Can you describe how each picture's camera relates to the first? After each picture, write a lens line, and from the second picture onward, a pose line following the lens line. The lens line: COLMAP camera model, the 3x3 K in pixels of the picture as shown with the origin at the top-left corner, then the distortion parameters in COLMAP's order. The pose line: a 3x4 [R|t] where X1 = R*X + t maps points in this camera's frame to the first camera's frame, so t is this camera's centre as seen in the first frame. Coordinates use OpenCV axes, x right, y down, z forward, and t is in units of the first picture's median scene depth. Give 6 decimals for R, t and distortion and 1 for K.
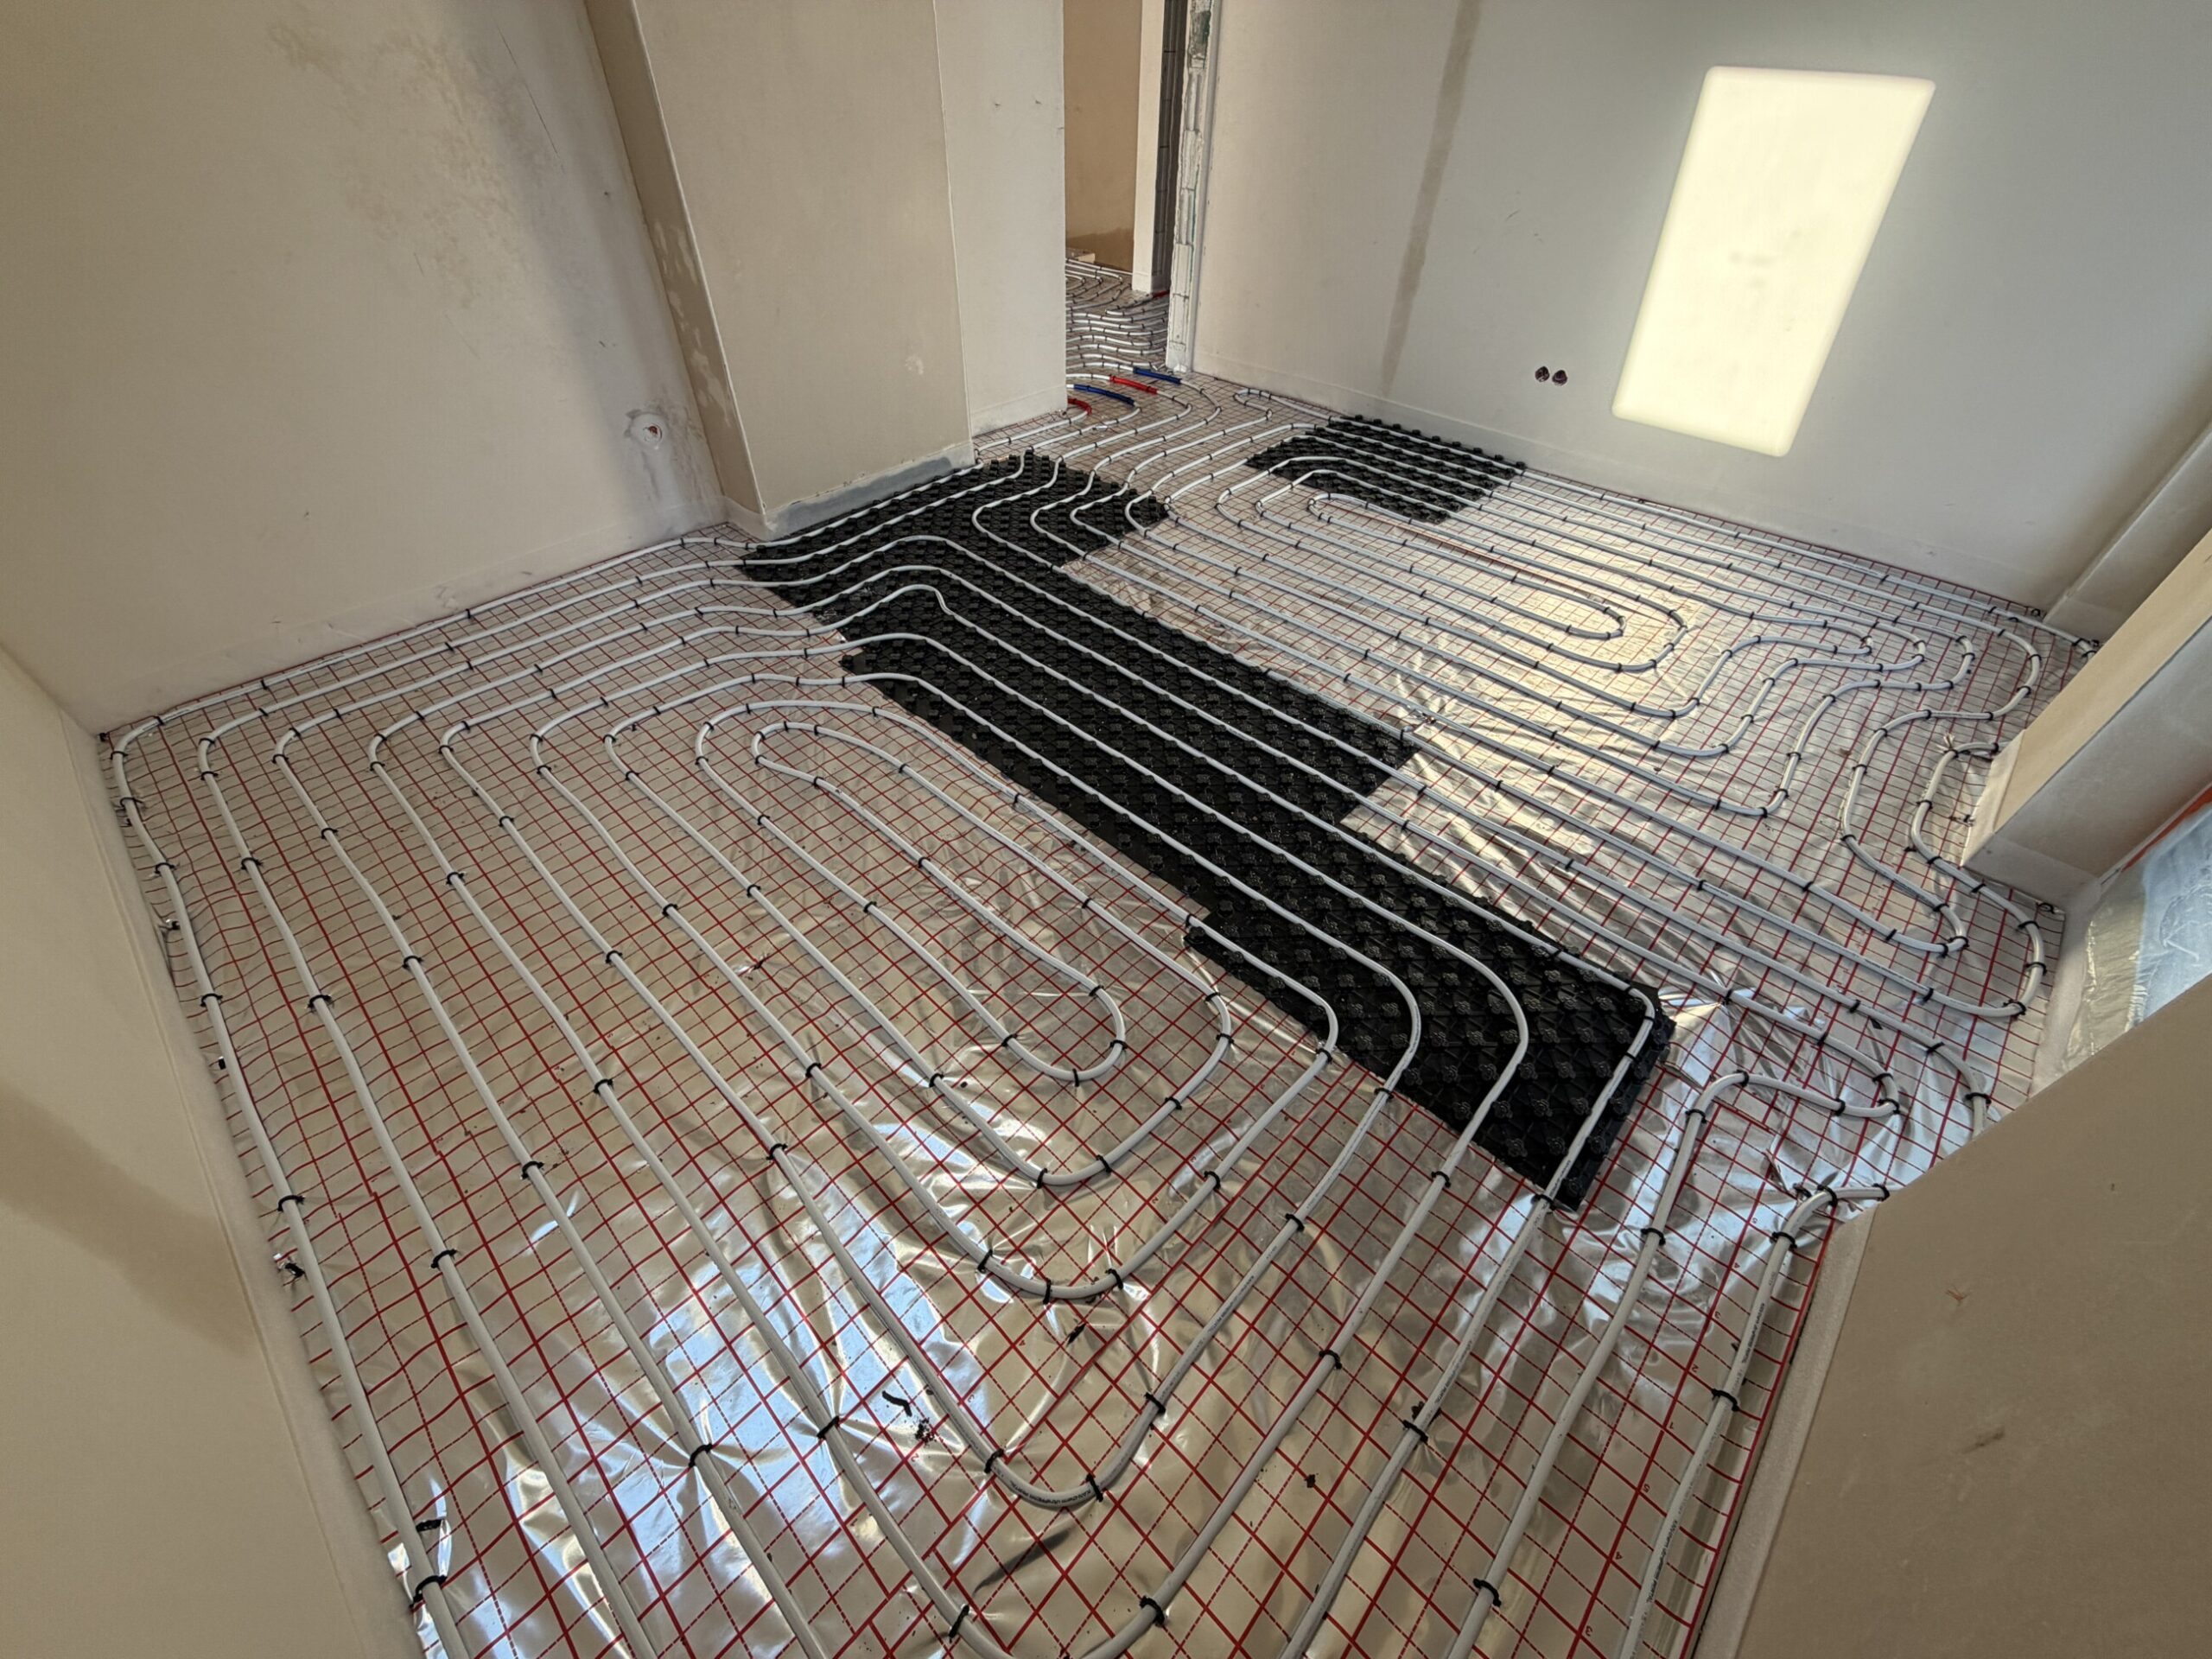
lens RADIAL K [[872.8, 0, 1102.4], [0, 872.8, 829.0], [0, 0, 1]] dist [-0.001242, 0.000130]
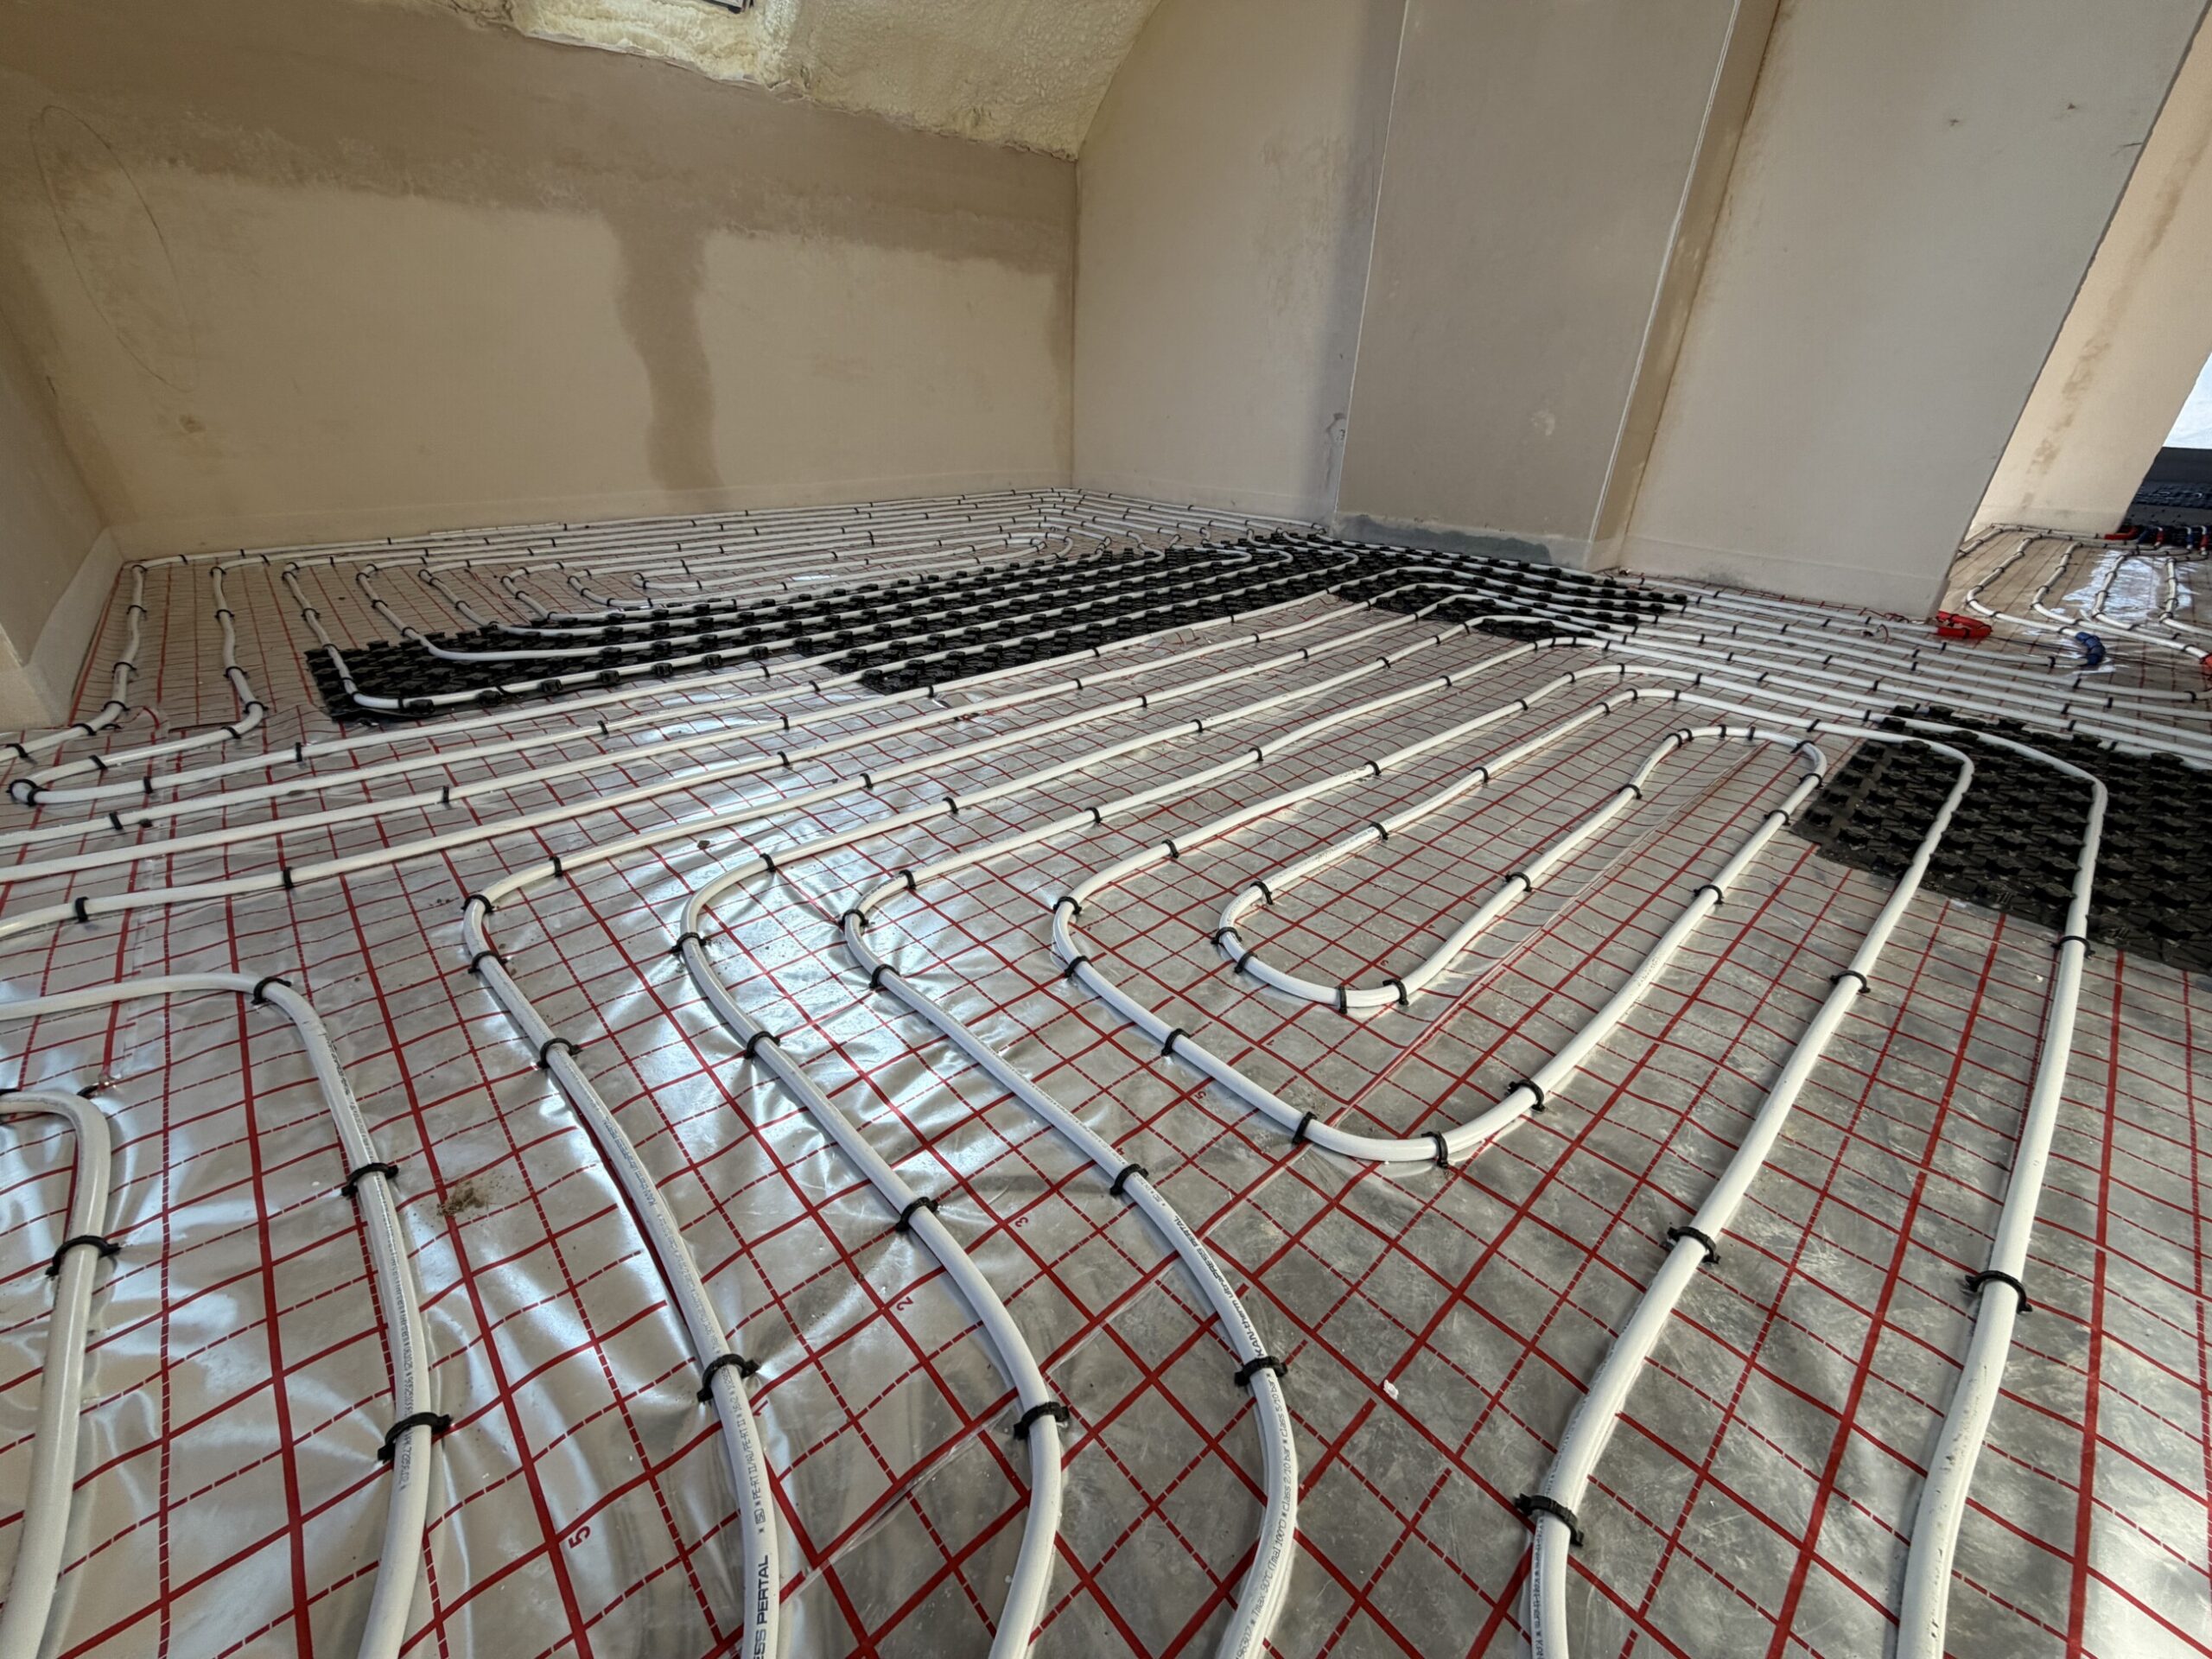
lens RADIAL K [[872.8, 0, 1108.7], [0, 872.8, 825.1], [0, 0, 1]] dist [-0.001242, 0.000130]
pose [[-0.071637, 0.438777, -0.895736, 0.764466], [-0.706165, 0.611913, 0.356222, -0.306398], [0.704414, 0.658056, 0.266014, 0.759303]]
